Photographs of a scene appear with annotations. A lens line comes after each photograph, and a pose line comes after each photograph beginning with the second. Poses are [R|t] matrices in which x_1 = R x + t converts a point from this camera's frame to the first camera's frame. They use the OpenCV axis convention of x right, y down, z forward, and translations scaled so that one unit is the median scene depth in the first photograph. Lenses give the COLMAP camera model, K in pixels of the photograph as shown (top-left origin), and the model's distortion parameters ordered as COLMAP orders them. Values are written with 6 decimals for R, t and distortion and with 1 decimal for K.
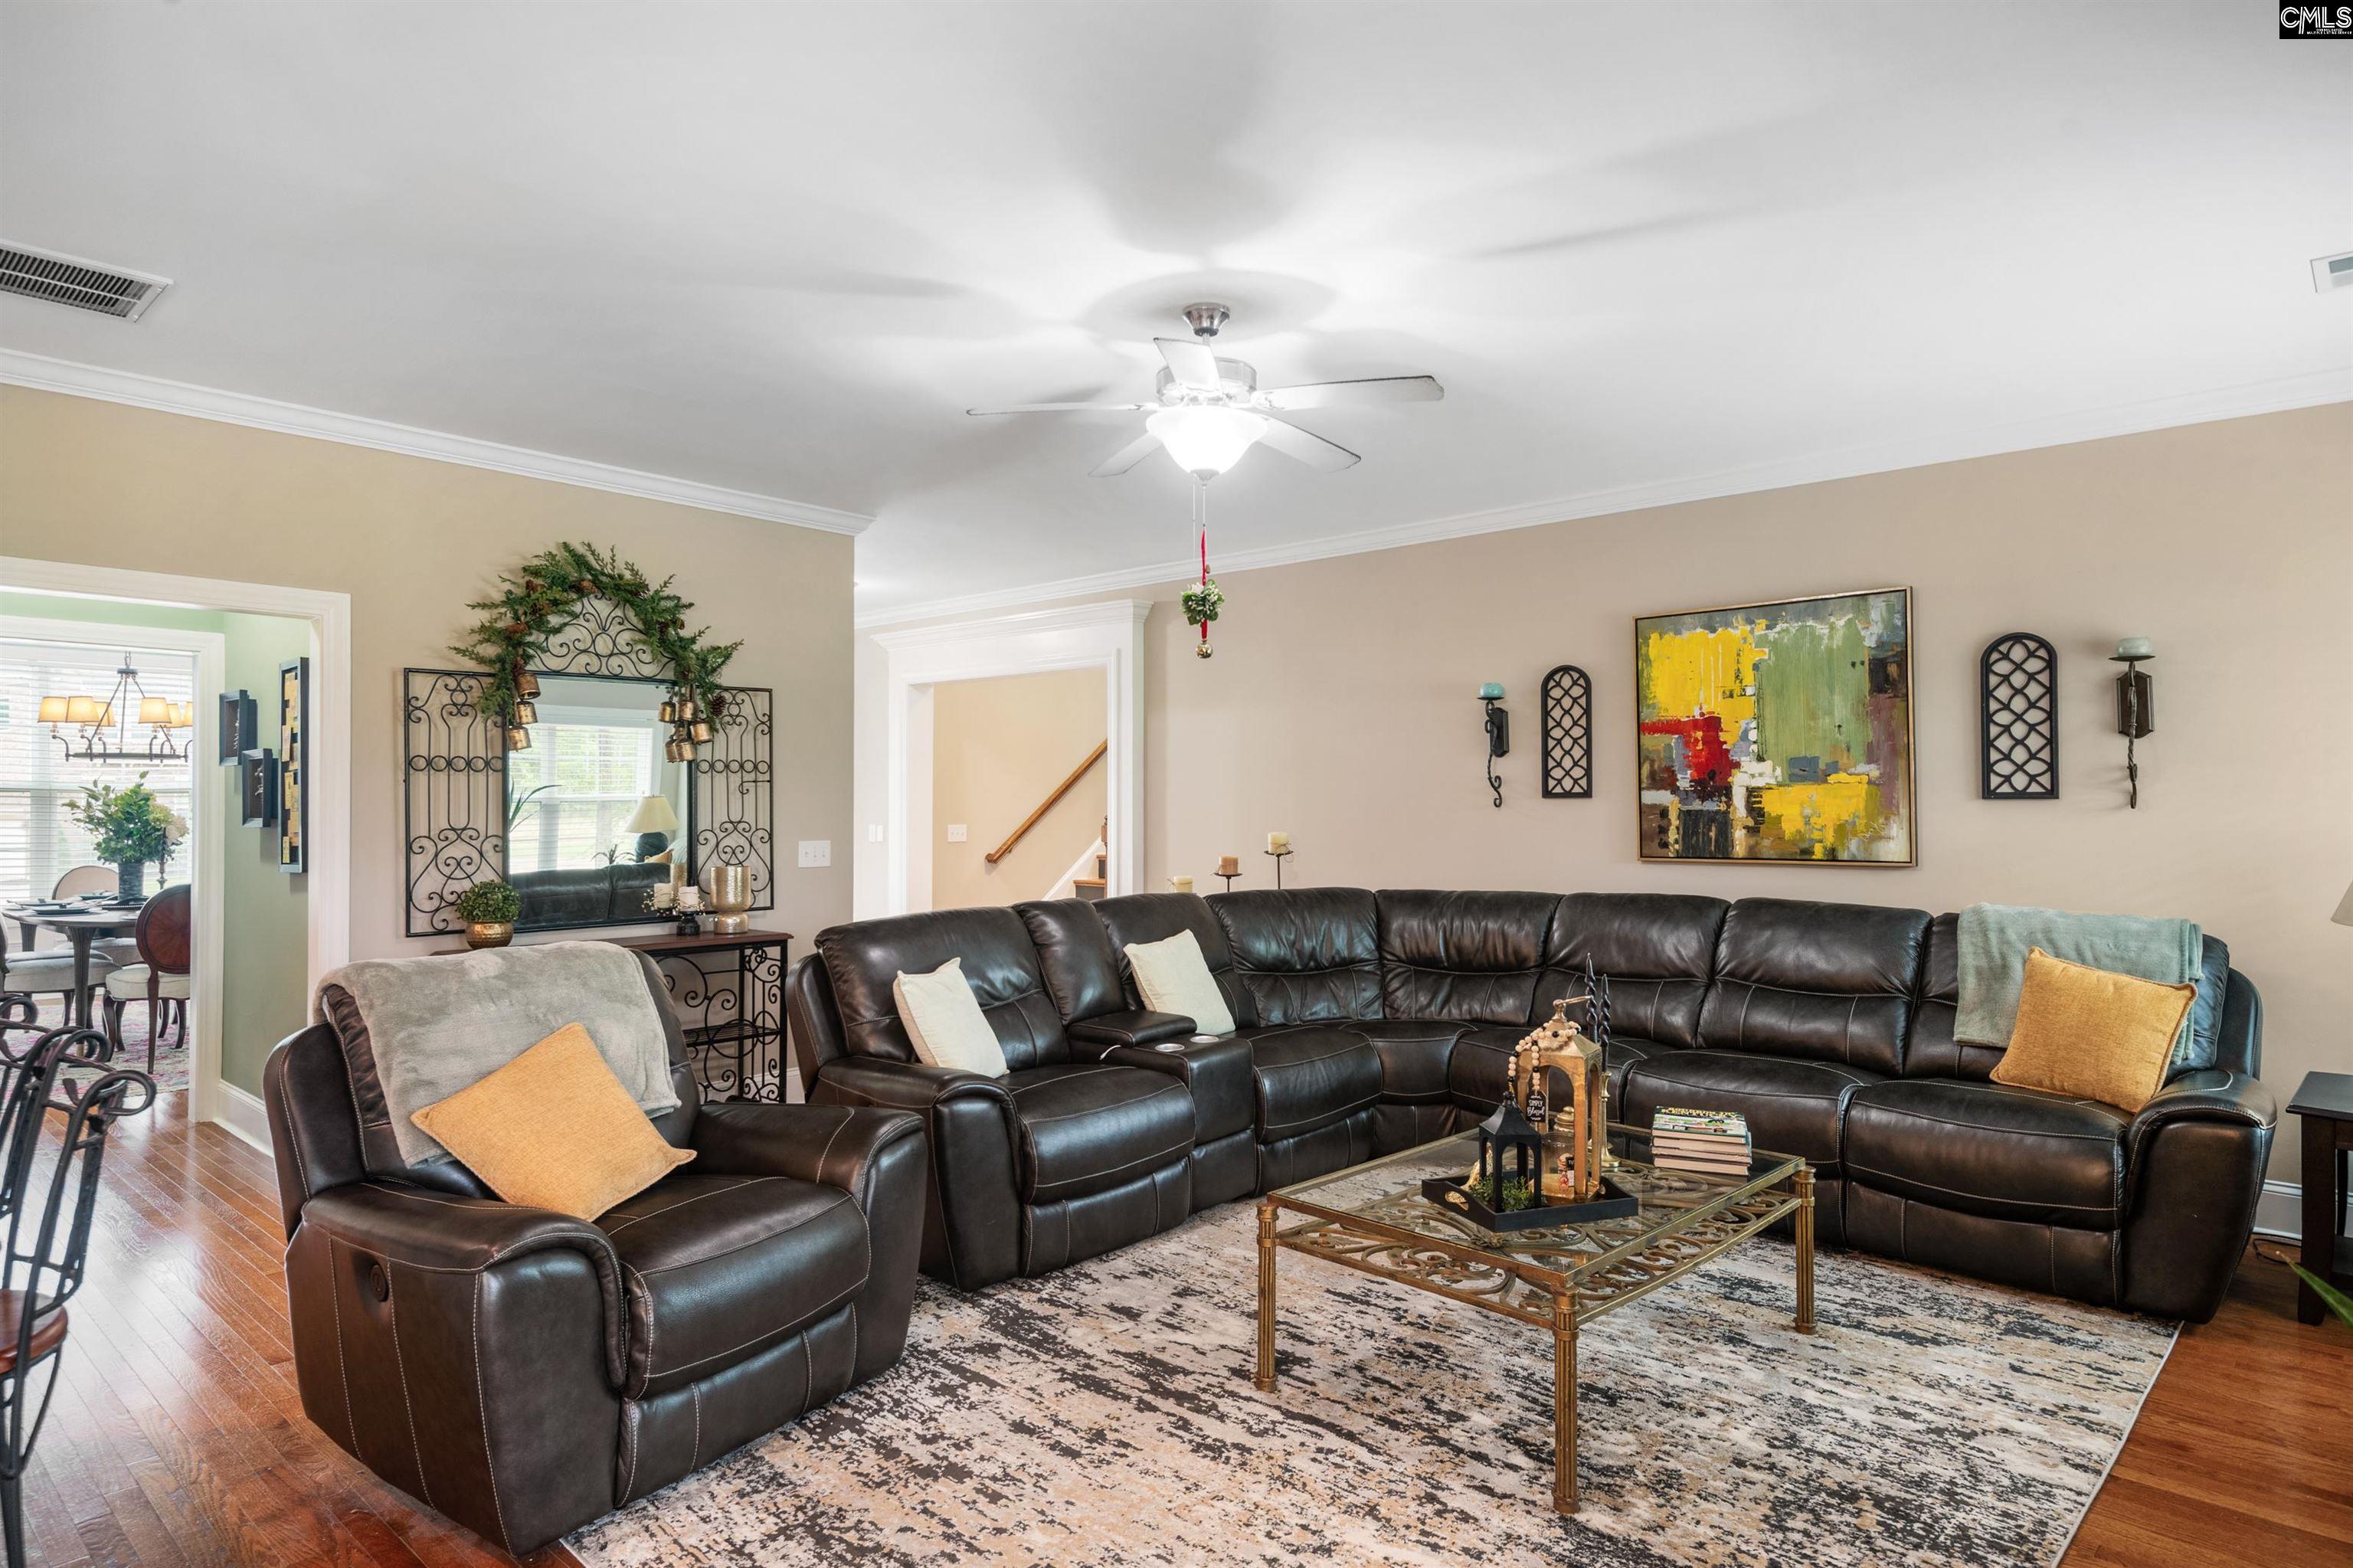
lens RADIAL K [[1334.4, 0, 1176.5], [0, 1334.4, 784.0], [0, 0, 1]] dist [0.025182, -0.000364]
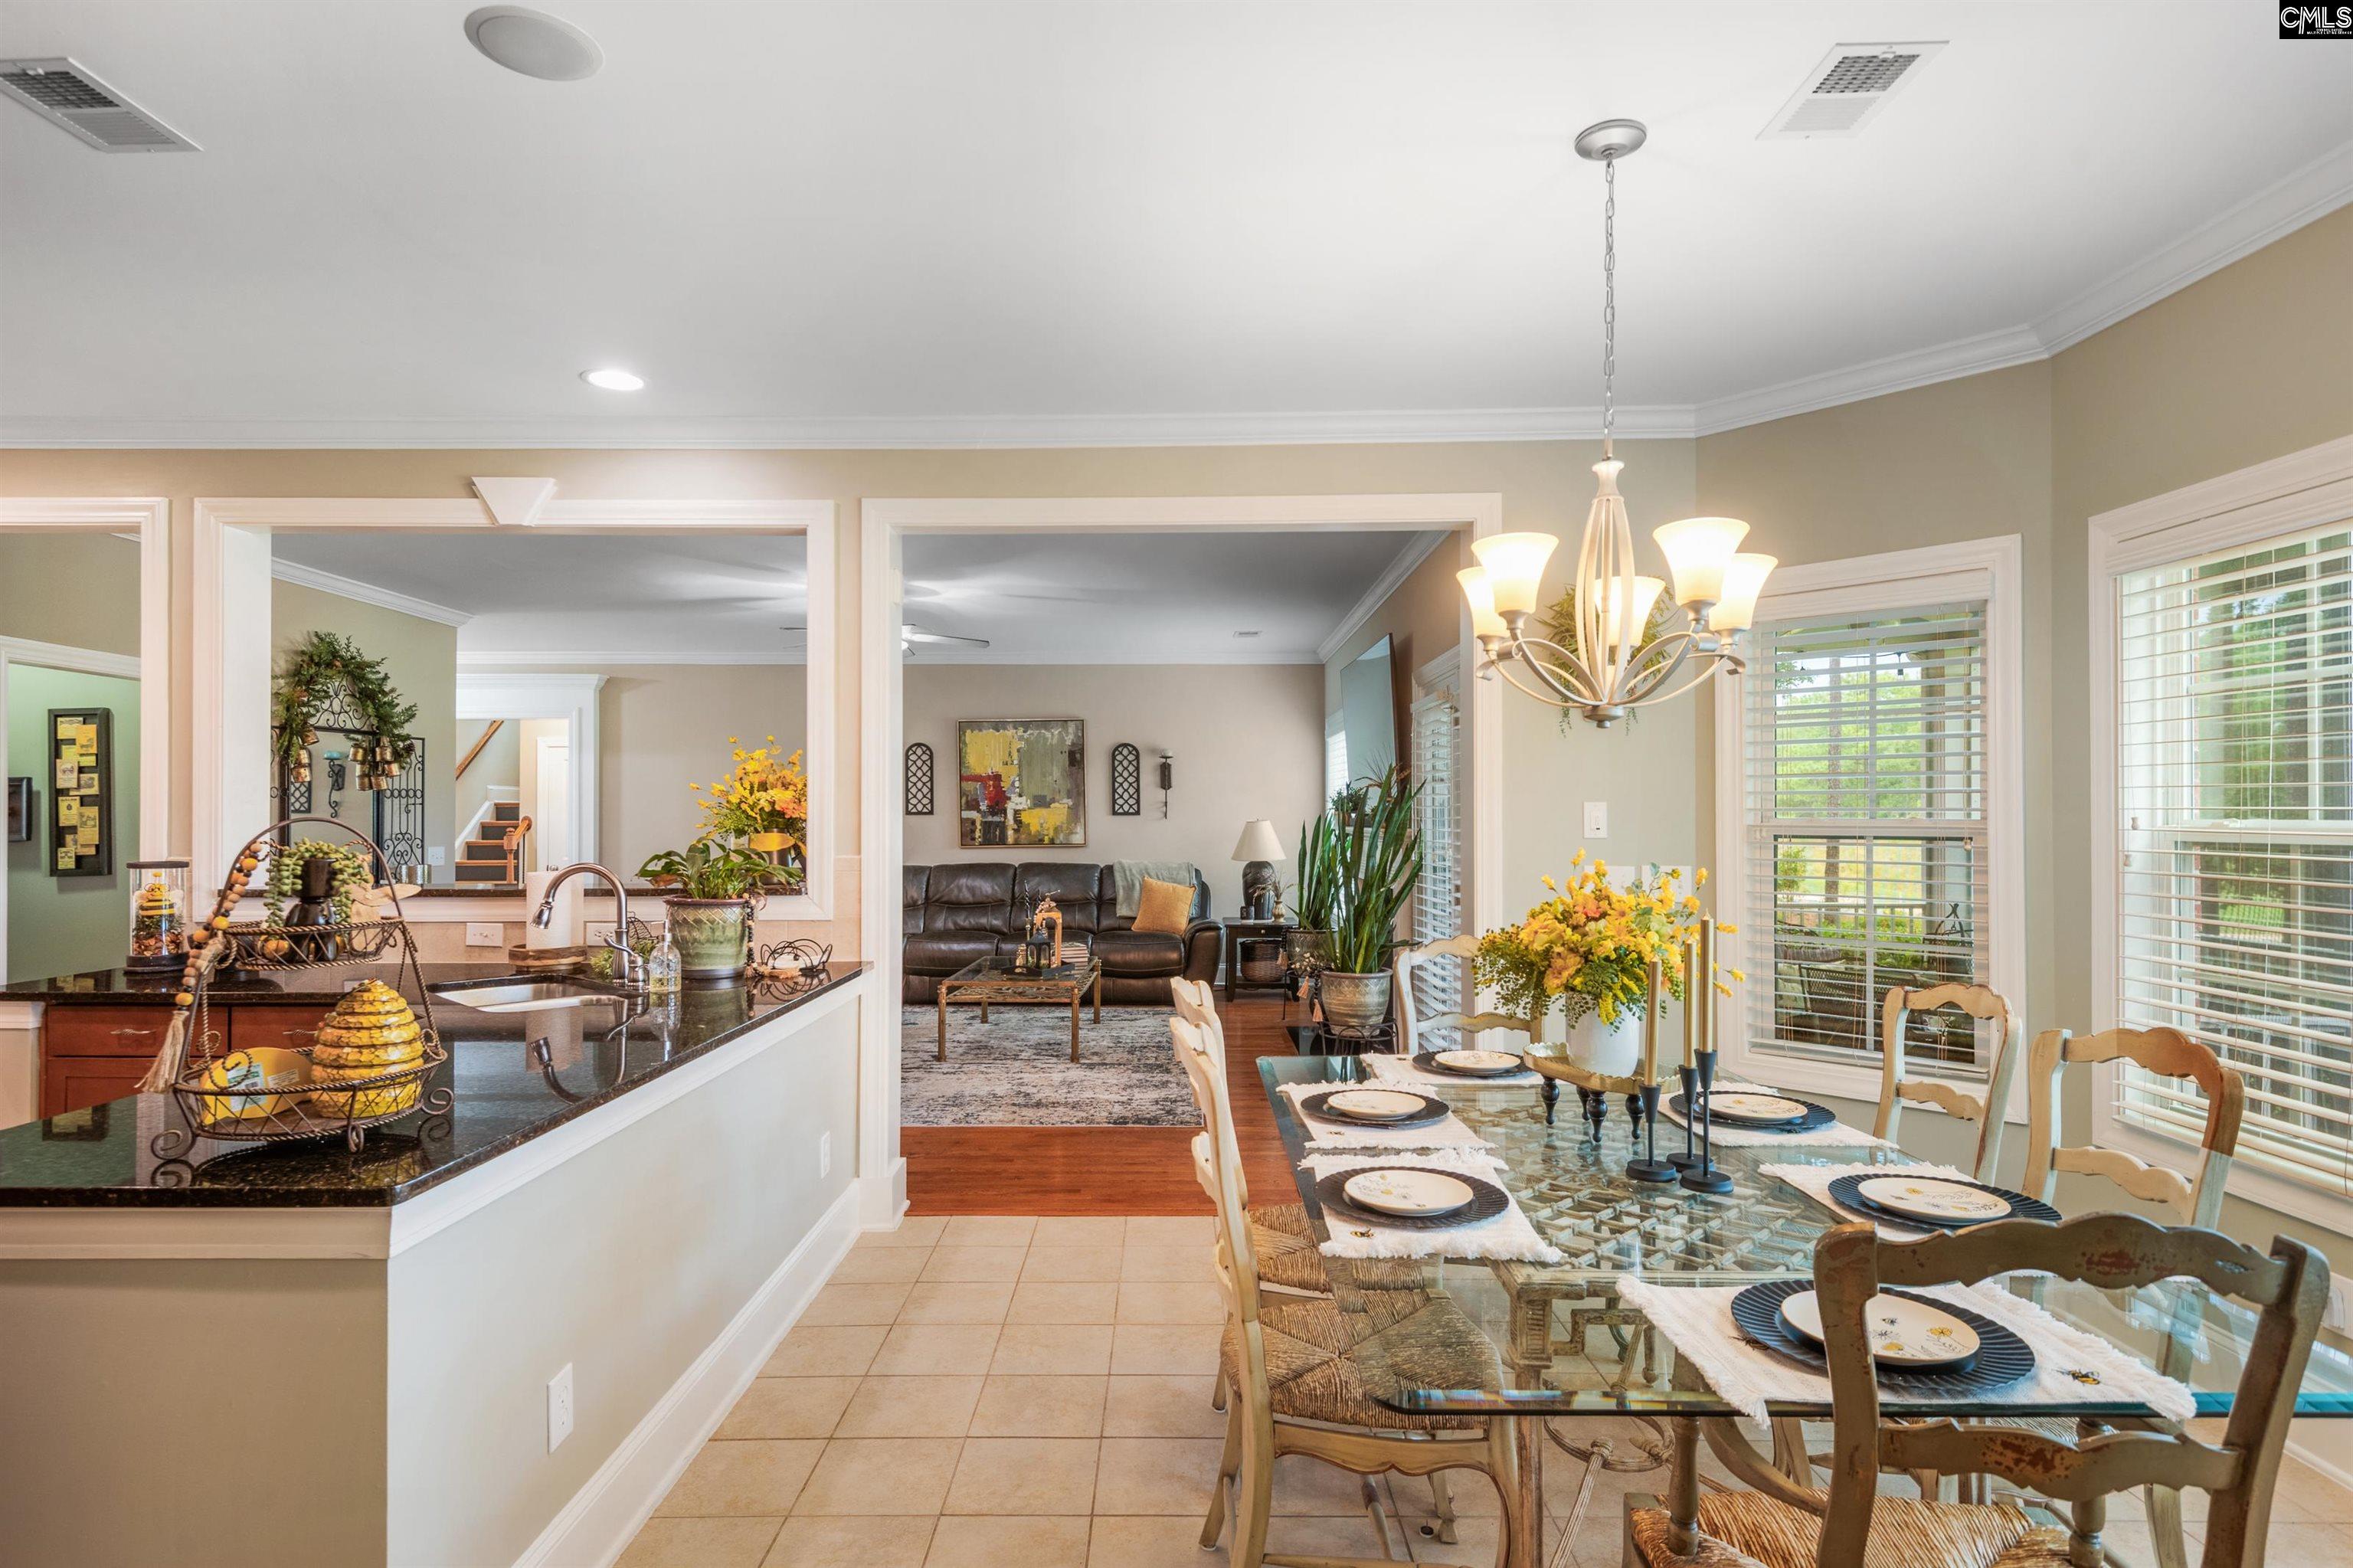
lens RADIAL K [[1205.5, 0, 1176.5], [0, 1205.5, 784.0], [0, 0, 1]] dist [-0.000431, 0.000006]
pose [[0.727141, 0.015378, 0.686316, -0.665930], [-0.008049, 0.999871, -0.013877, -0.013141], [-0.686441, 0.004567, 0.727171, -0.511737]]
